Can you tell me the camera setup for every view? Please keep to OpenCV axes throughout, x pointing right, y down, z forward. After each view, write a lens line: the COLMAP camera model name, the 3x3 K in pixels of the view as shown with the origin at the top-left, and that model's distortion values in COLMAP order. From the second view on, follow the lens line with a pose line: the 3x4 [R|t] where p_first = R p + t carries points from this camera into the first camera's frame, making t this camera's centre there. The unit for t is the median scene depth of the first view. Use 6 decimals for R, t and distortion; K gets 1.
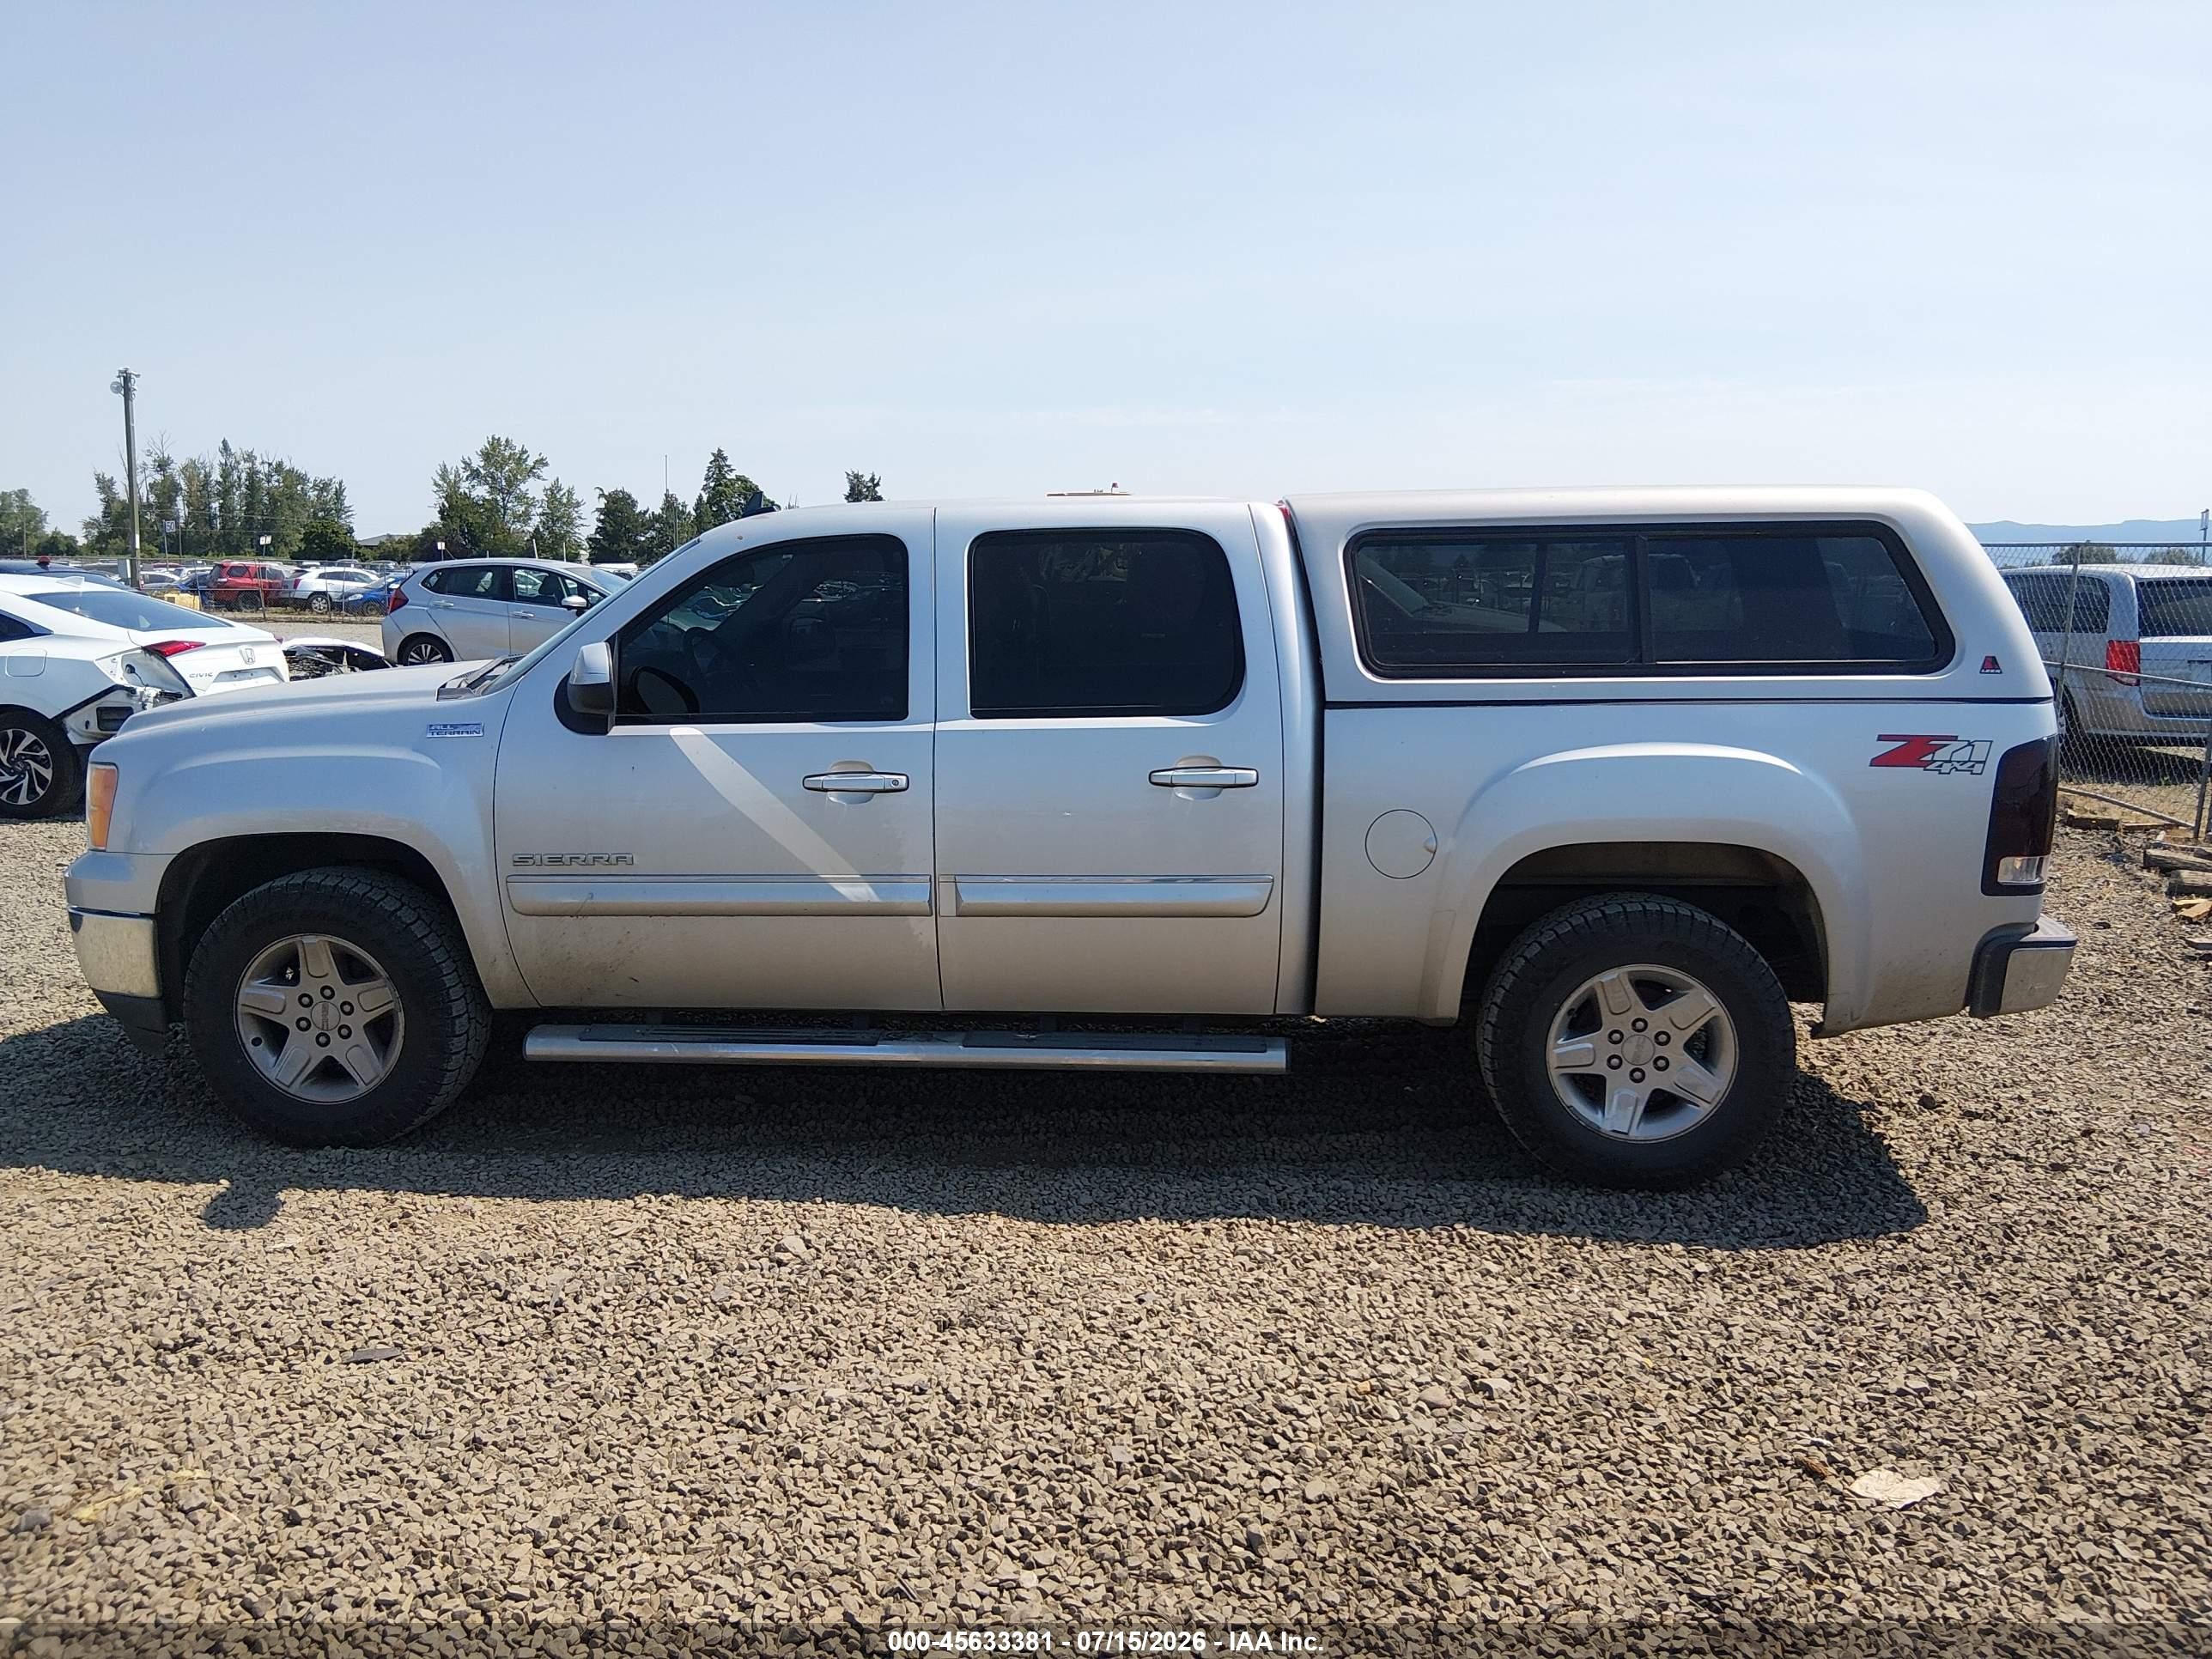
lens RADIAL K [[1636.4, 0, 1106.0], [0, 1636.4, 829.5], [0, 0, 1]] dist [0.097830, -0.164680]
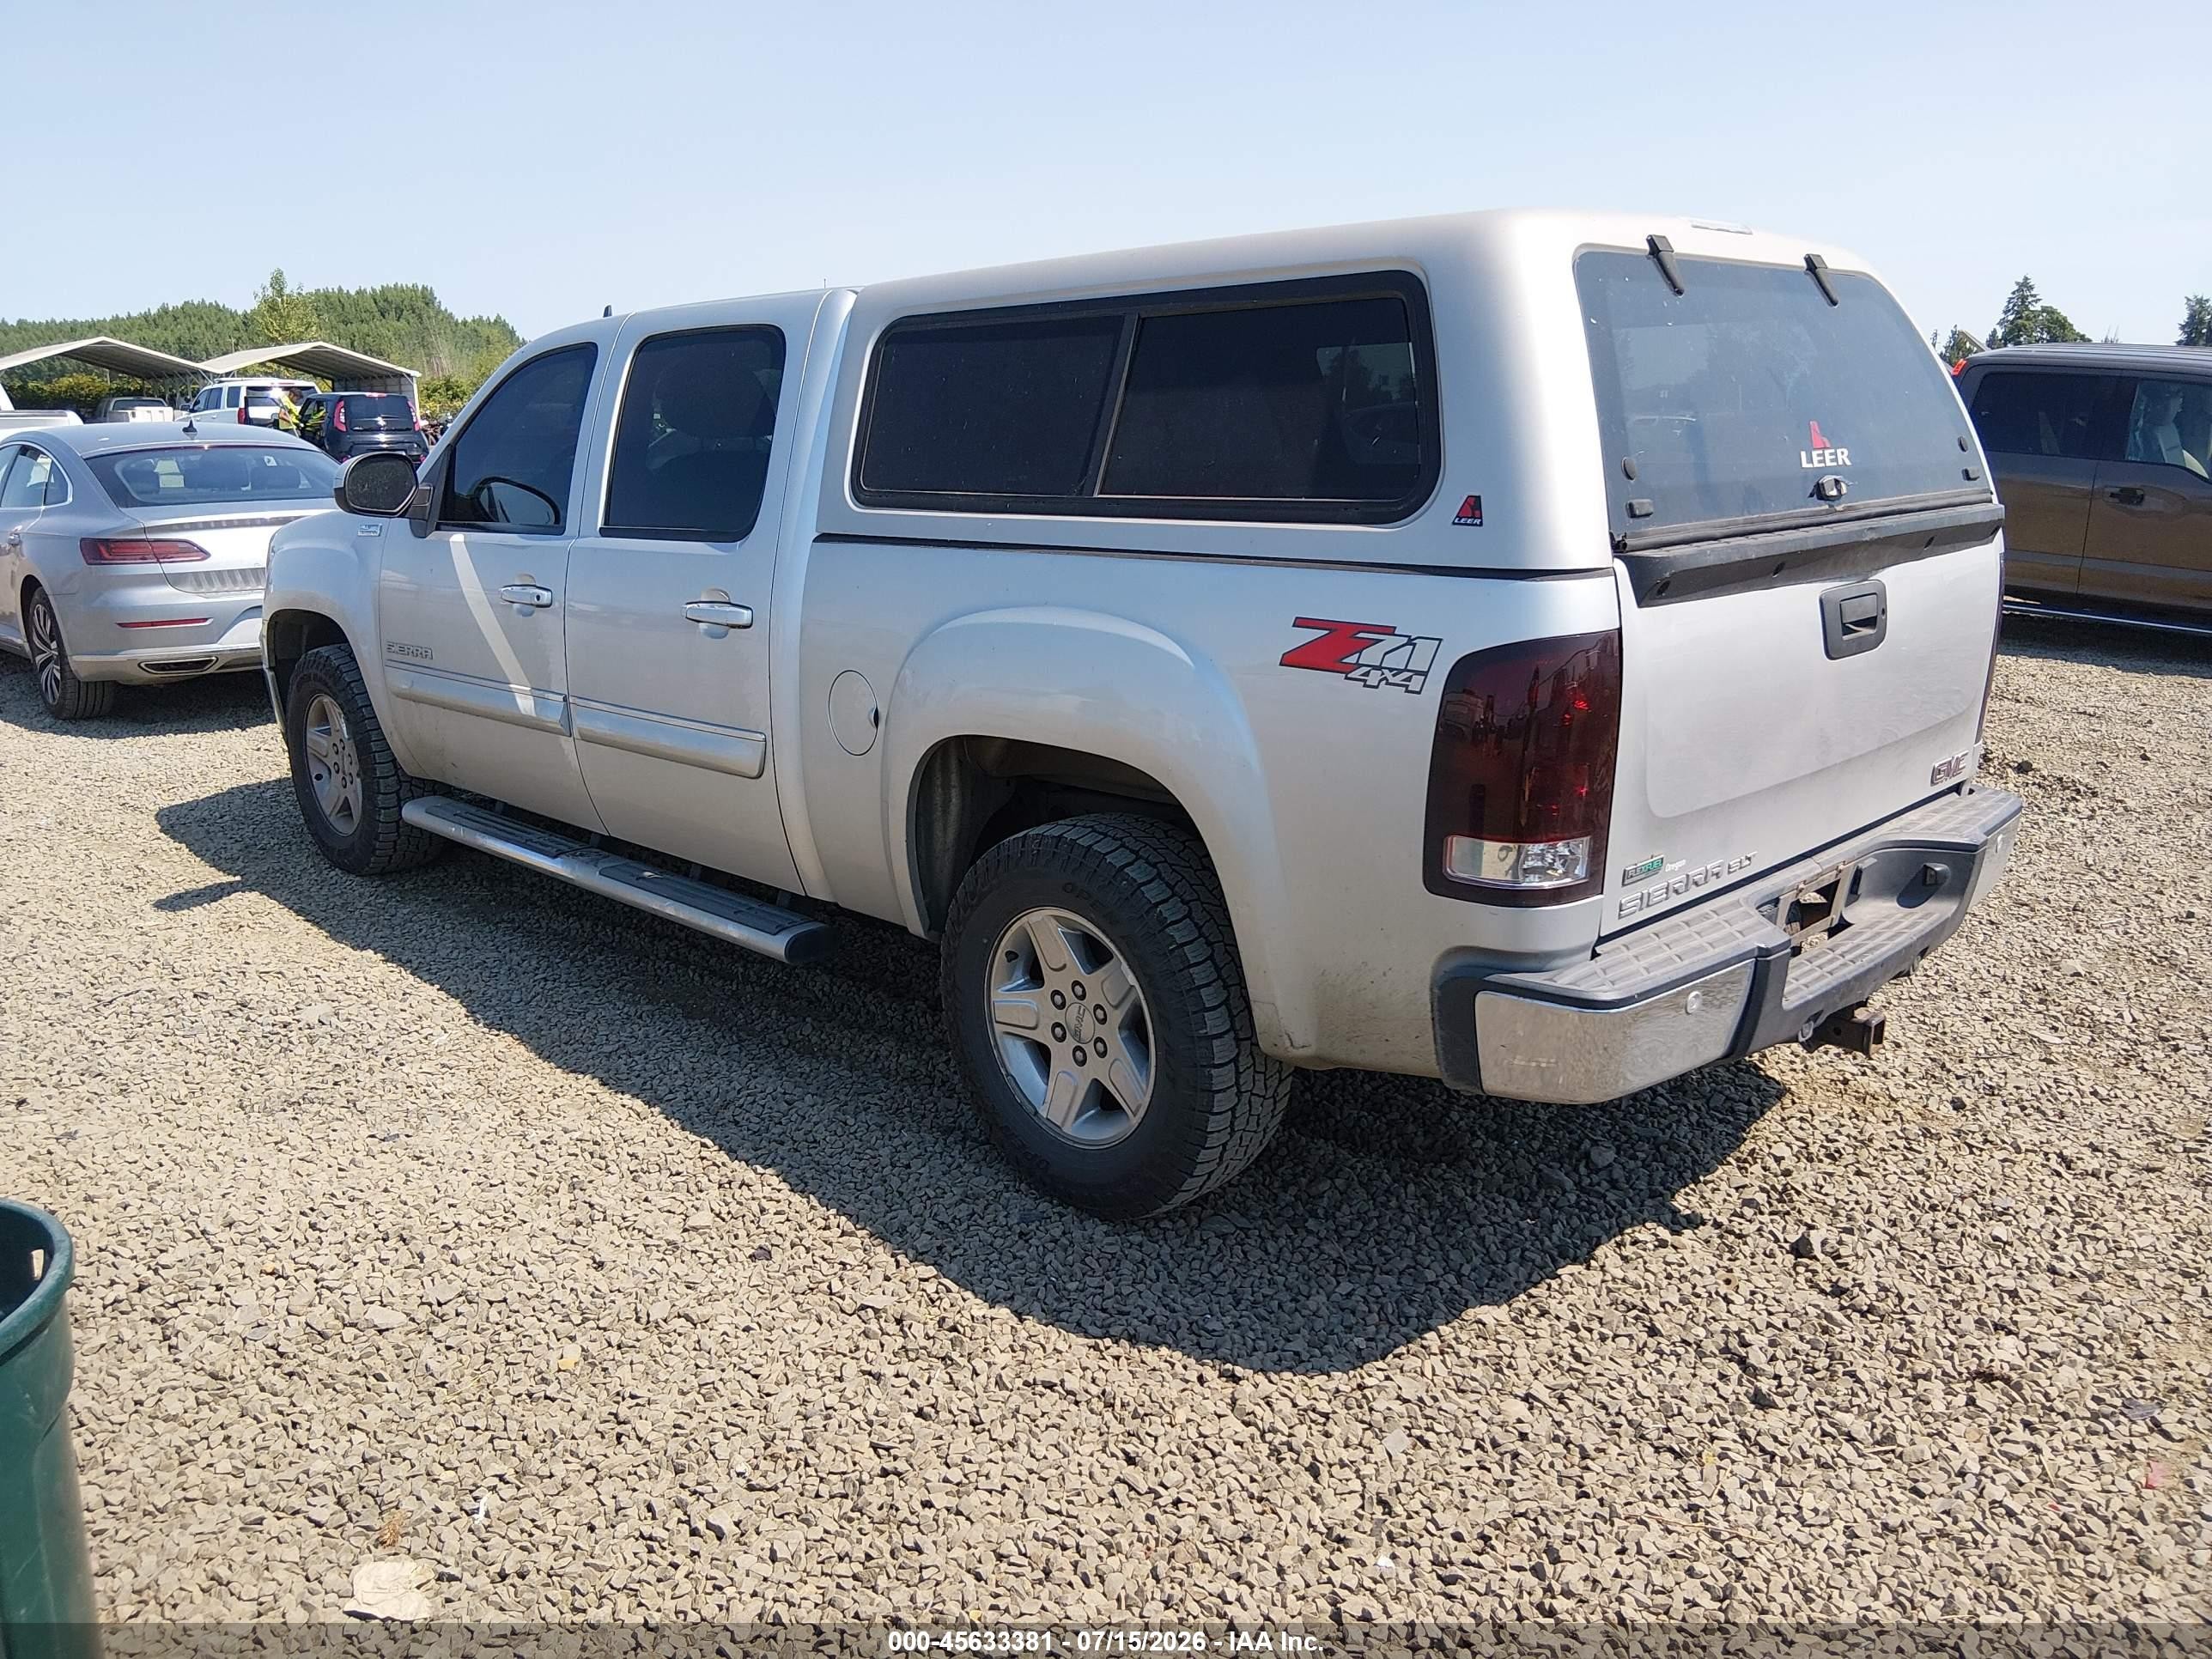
lens RADIAL K [[1636.4, 0, 1106.0], [0, 1636.4, 829.5], [0, 0, 1]] dist [0.097830, -0.164680]
pose [[0.765117, 0.149612, -0.626268, 0.783159], [-0.094706, 0.988201, 0.120373, -0.043335], [0.636888, -0.032788, 0.770259, 0.440067]]
